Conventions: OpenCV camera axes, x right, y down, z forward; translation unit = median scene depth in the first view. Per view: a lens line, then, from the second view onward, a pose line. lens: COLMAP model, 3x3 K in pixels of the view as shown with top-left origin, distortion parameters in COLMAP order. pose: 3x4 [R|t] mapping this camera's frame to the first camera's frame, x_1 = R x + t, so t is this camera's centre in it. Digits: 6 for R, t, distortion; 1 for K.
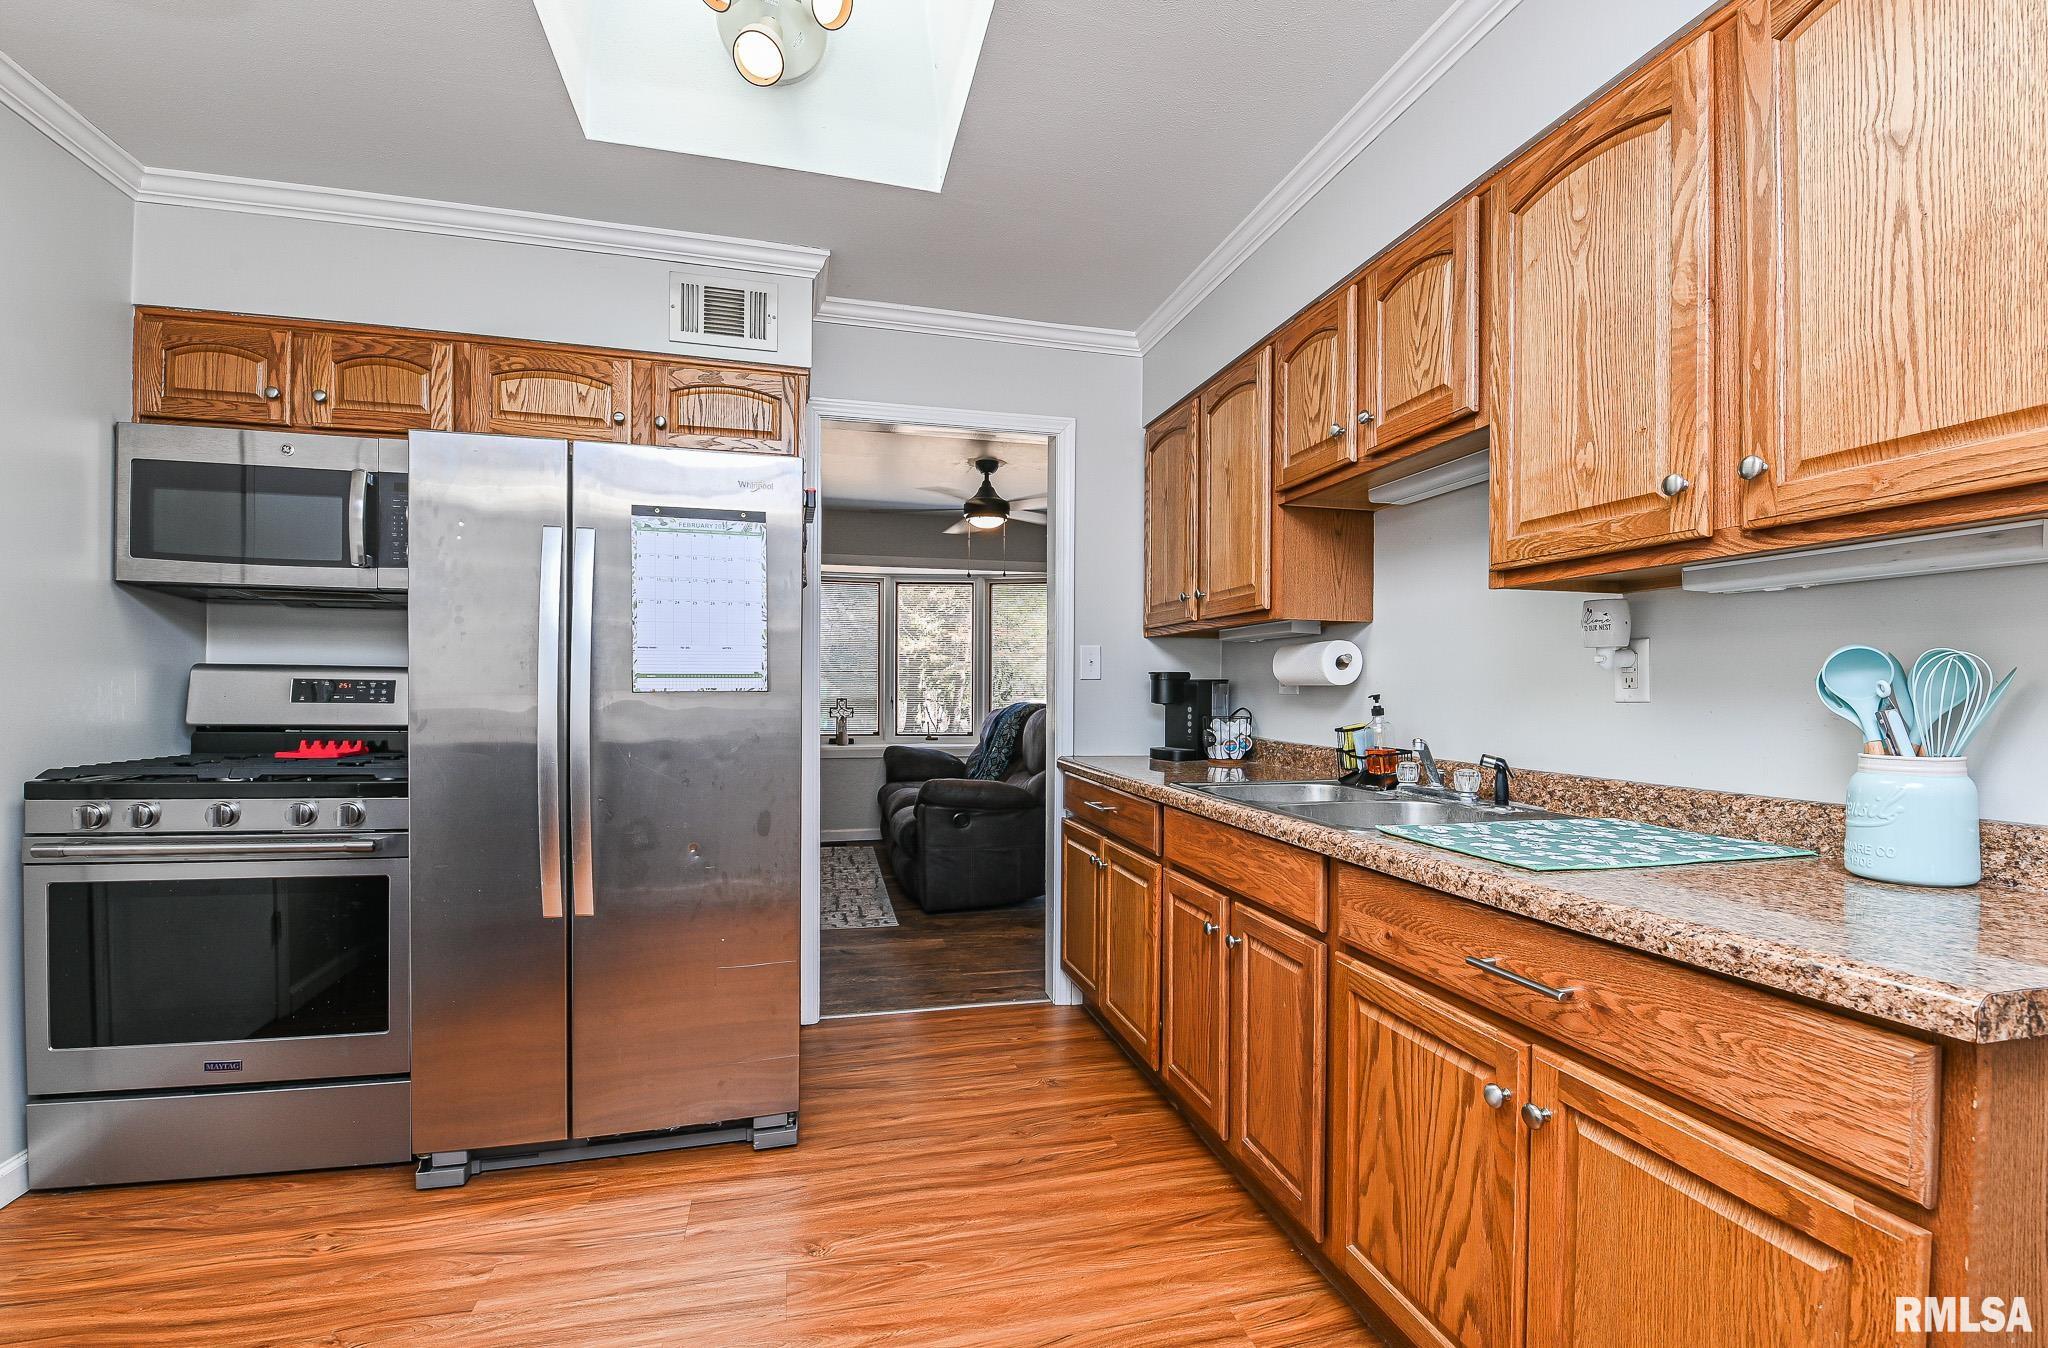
lens RADIAL K [[894.5, 0, 1040.9], [0, 894.5, 699.4], [0, 0, 1]] dist [-0.006573, -0.007795]
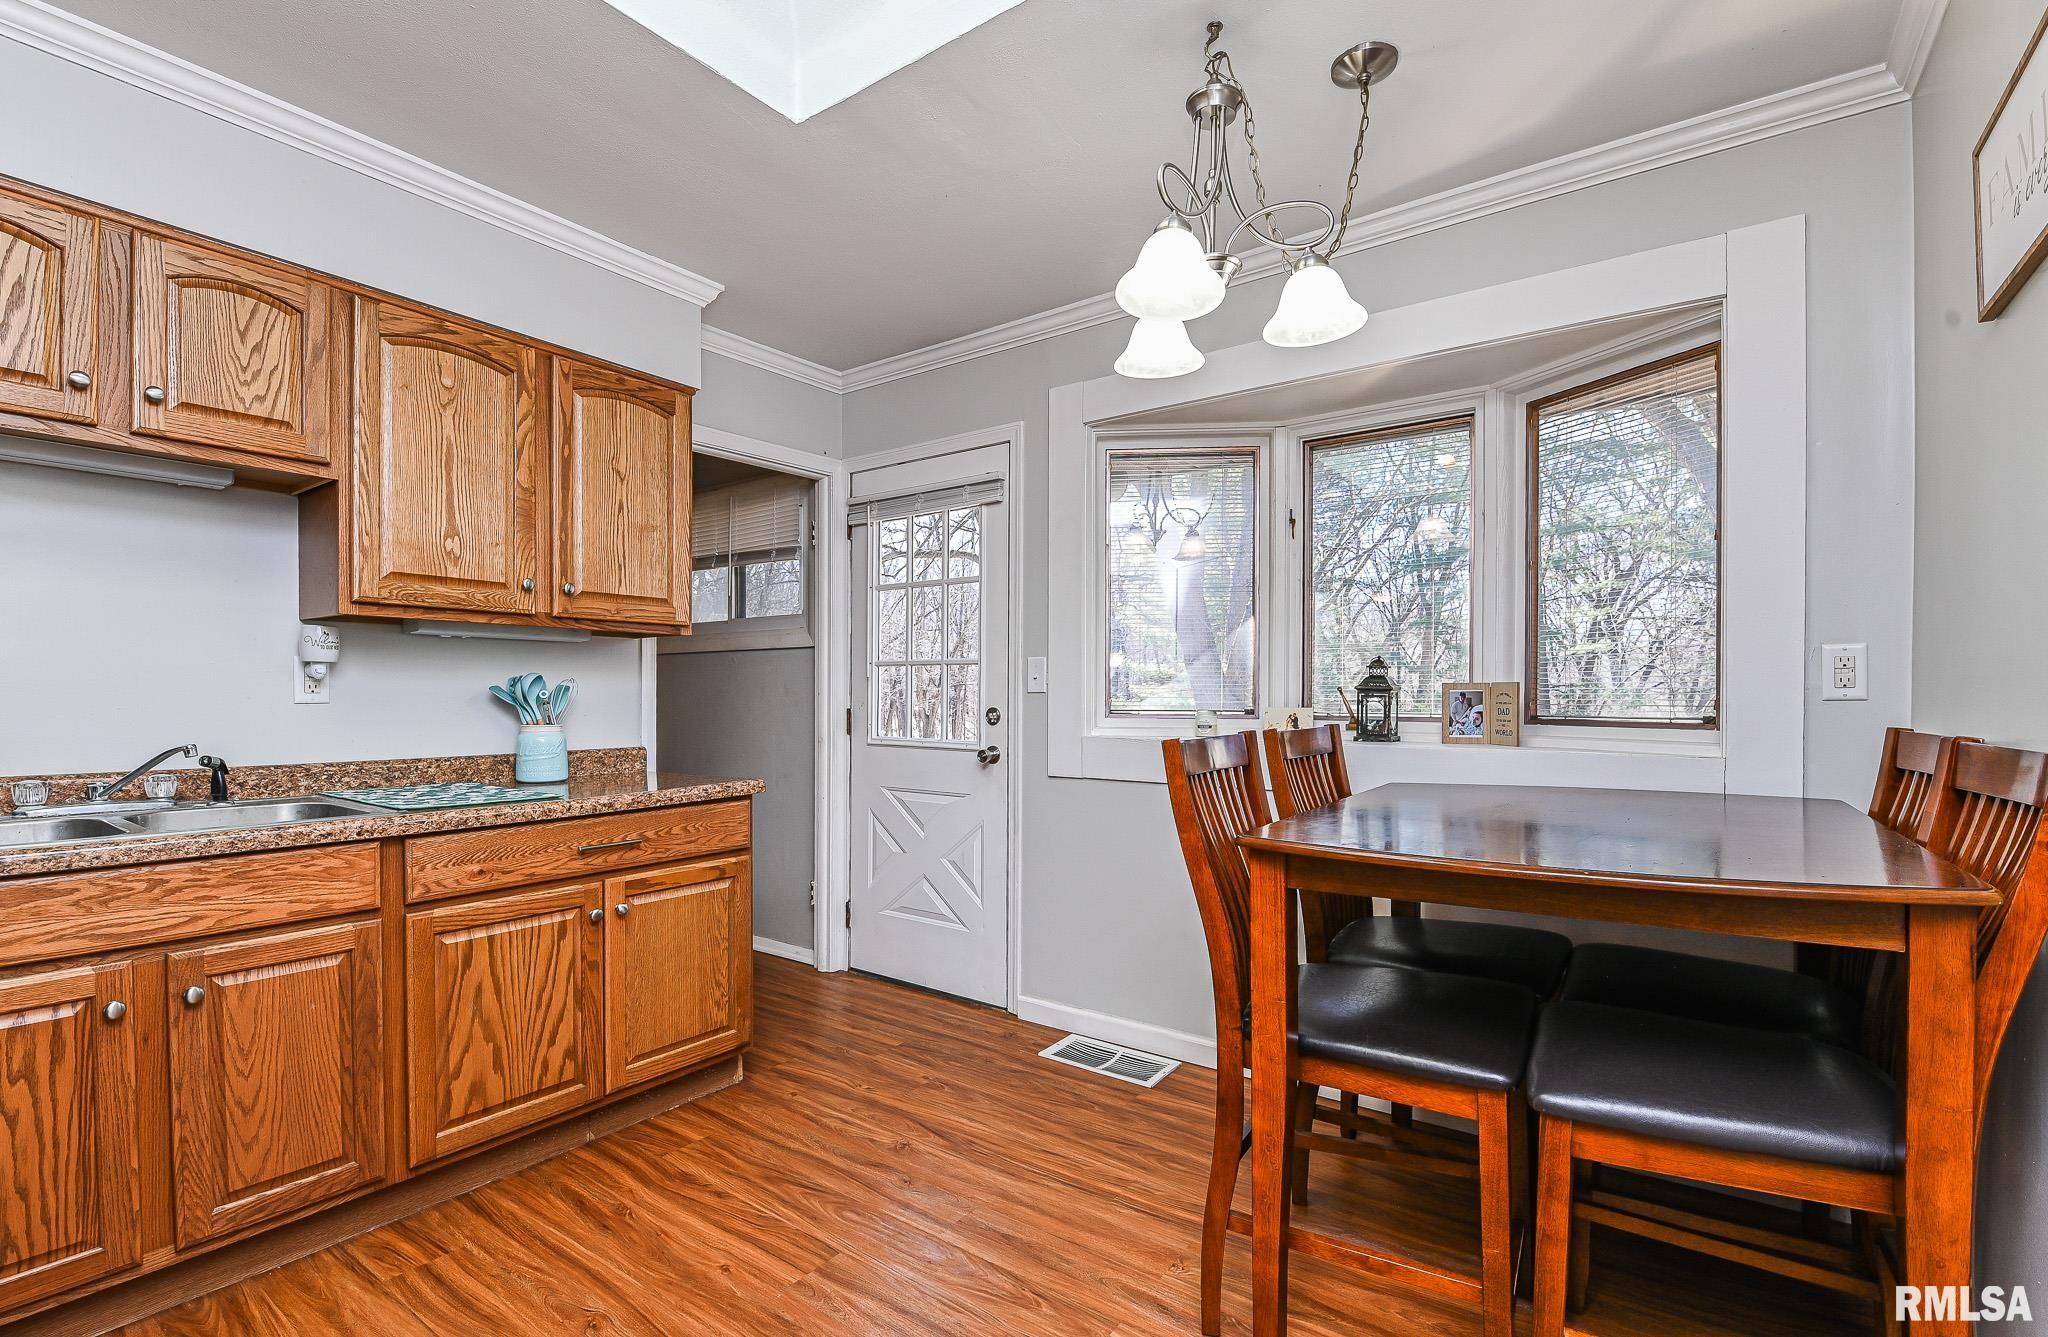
lens RADIAL K [[906.7, 0, 1058.3], [0, 906.7, 709.3], [0, 0, 1]] dist [-0.006939, -0.007578]
pose [[-0.652794, -0.018030, 0.757321, -0.894494], [0.001574, 0.999682, 0.025157, -0.017052], [-0.757534, 0.017614, -0.652558, 0.868878]]
